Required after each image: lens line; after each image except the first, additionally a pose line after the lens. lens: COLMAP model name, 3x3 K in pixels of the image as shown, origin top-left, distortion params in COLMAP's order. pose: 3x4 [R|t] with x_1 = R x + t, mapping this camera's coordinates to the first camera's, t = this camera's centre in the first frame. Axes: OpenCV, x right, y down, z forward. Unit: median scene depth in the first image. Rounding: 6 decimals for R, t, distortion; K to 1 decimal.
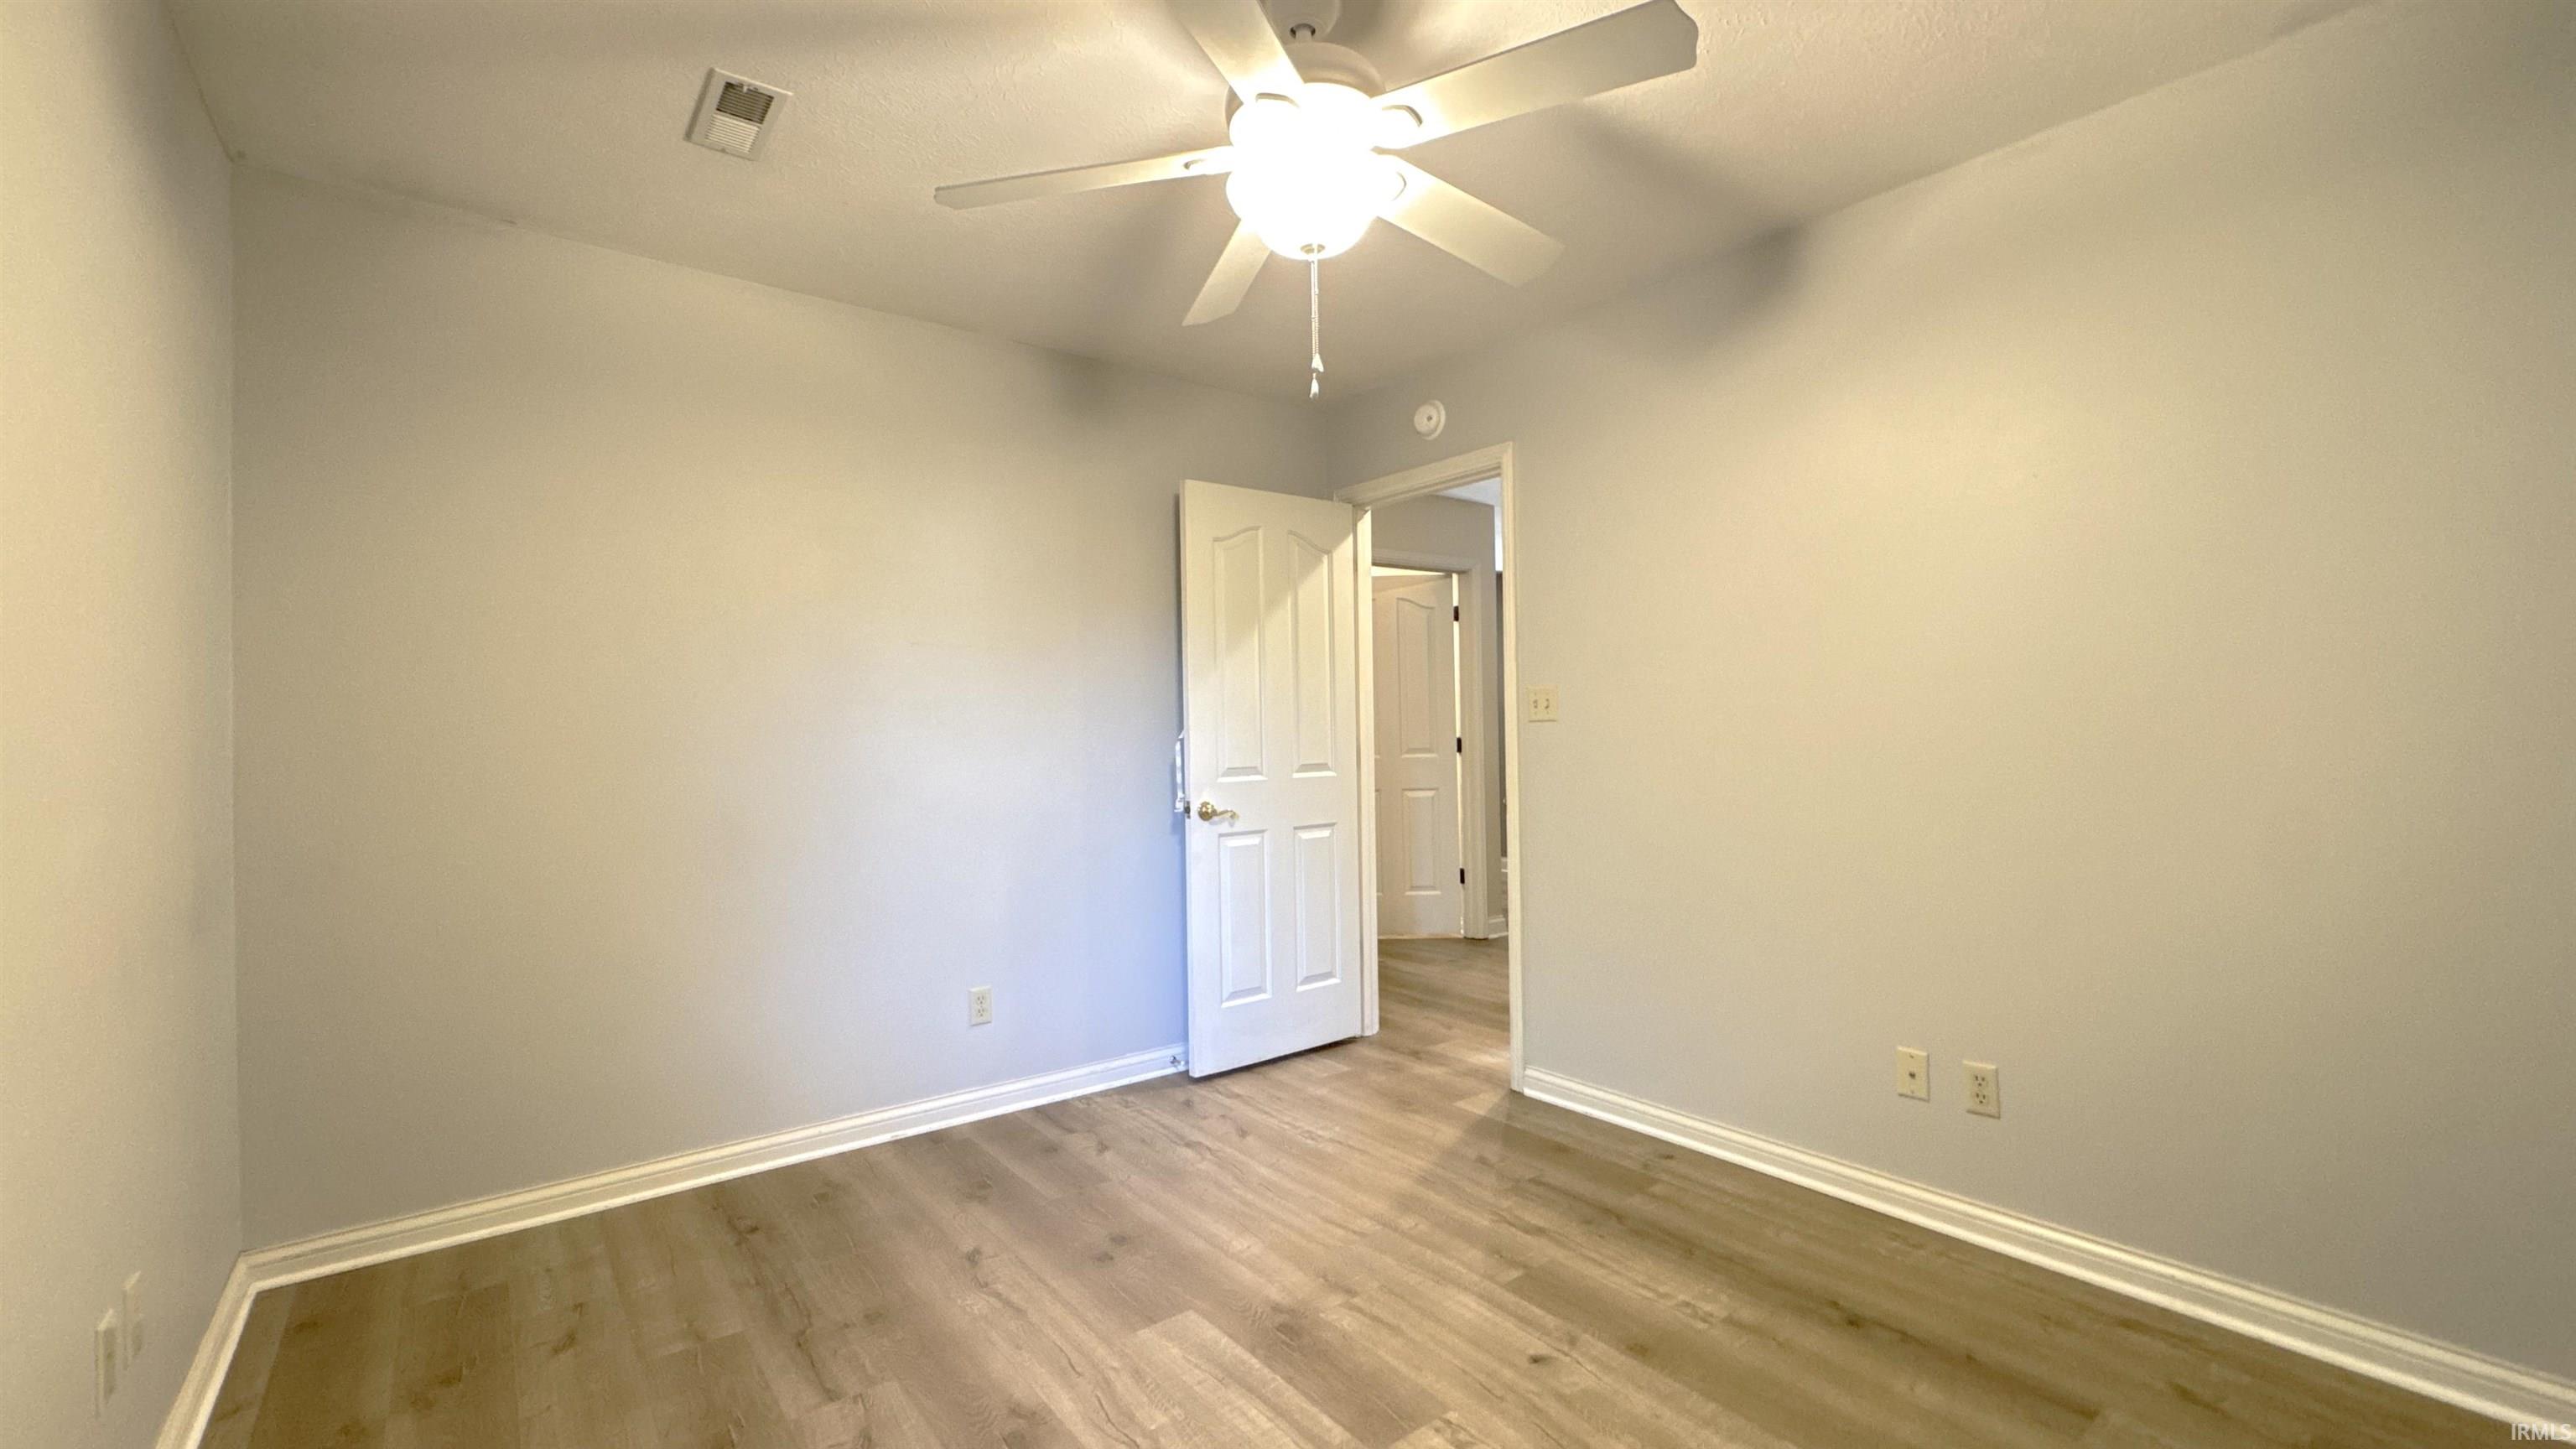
lens RADIAL K [[1035.2, 0, 1290.5], [0, 1035.2, 723.3], [0, 0, 1]] dist [-0.000320, -0.000880]
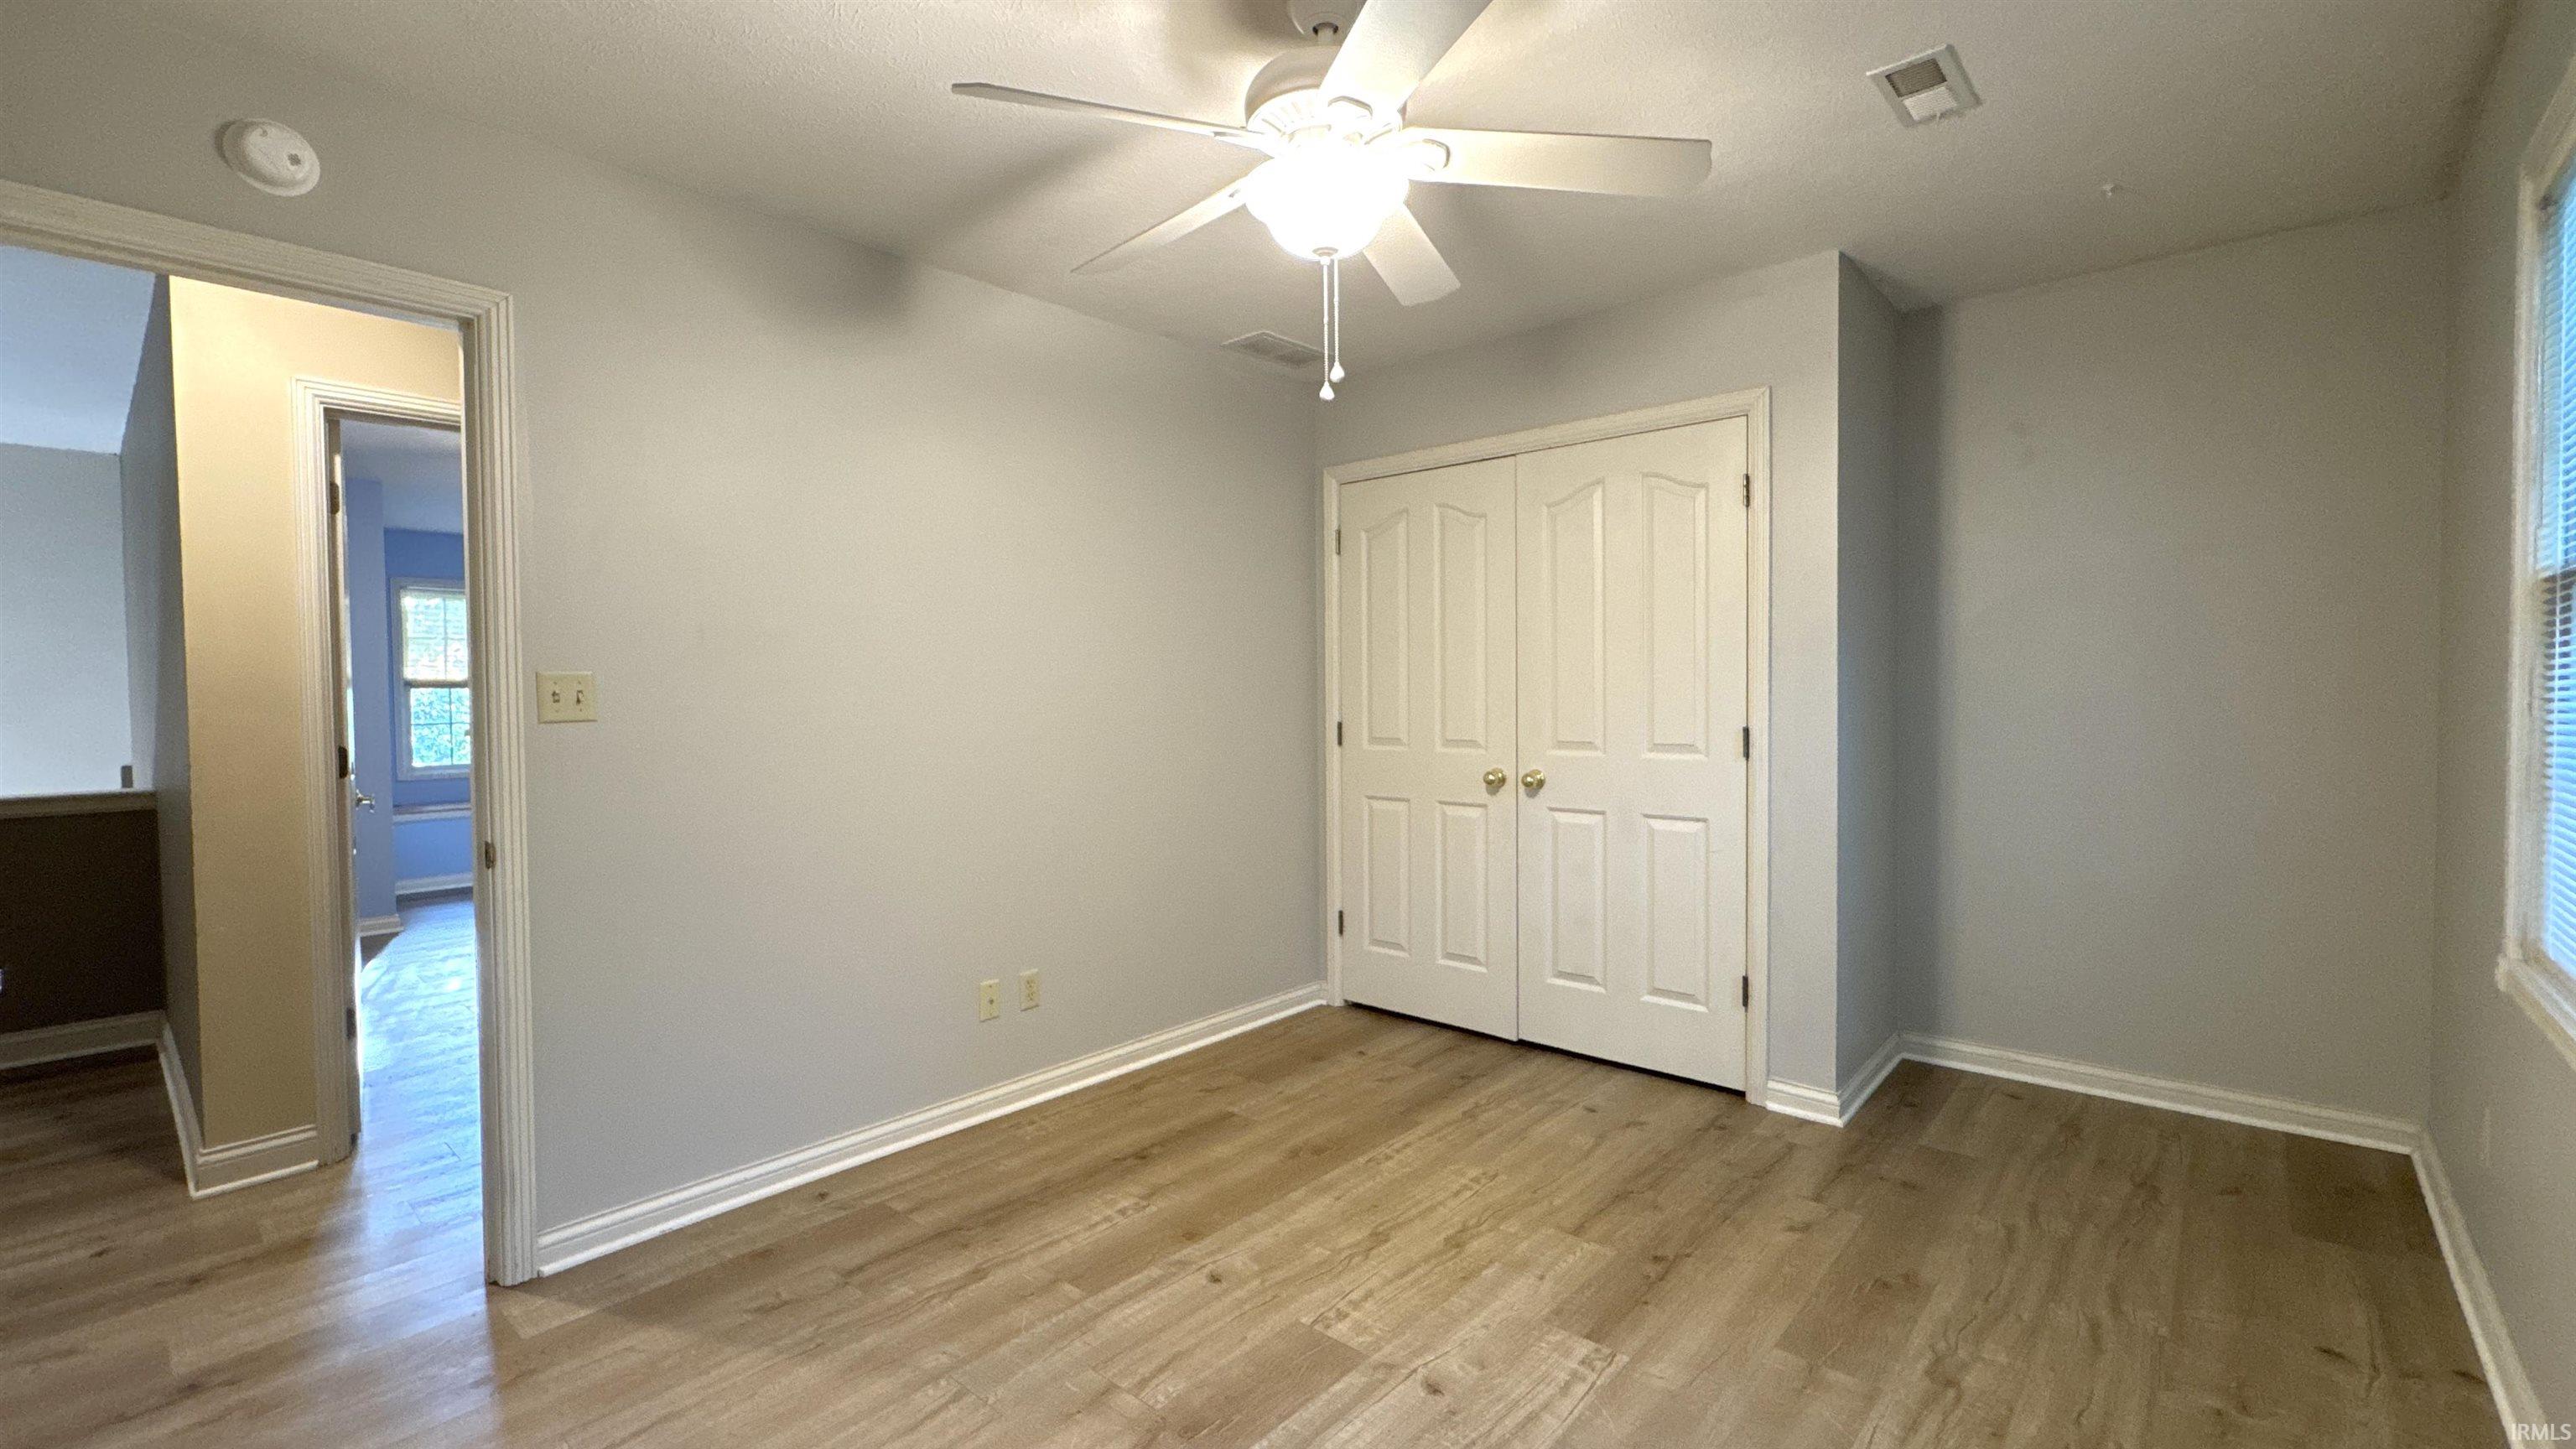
lens RADIAL K [[1035.2, 0, 1291.0], [0, 1035.2, 721.5], [0, 0, 1]] dist [-0.000320, -0.000880]
pose [[-0.149205, -0.013161, 0.988719, -0.730651], [0.007925, 0.999863, 0.014505, -0.012323], [-0.988775, 0.010000, -0.149080, 0.885395]]
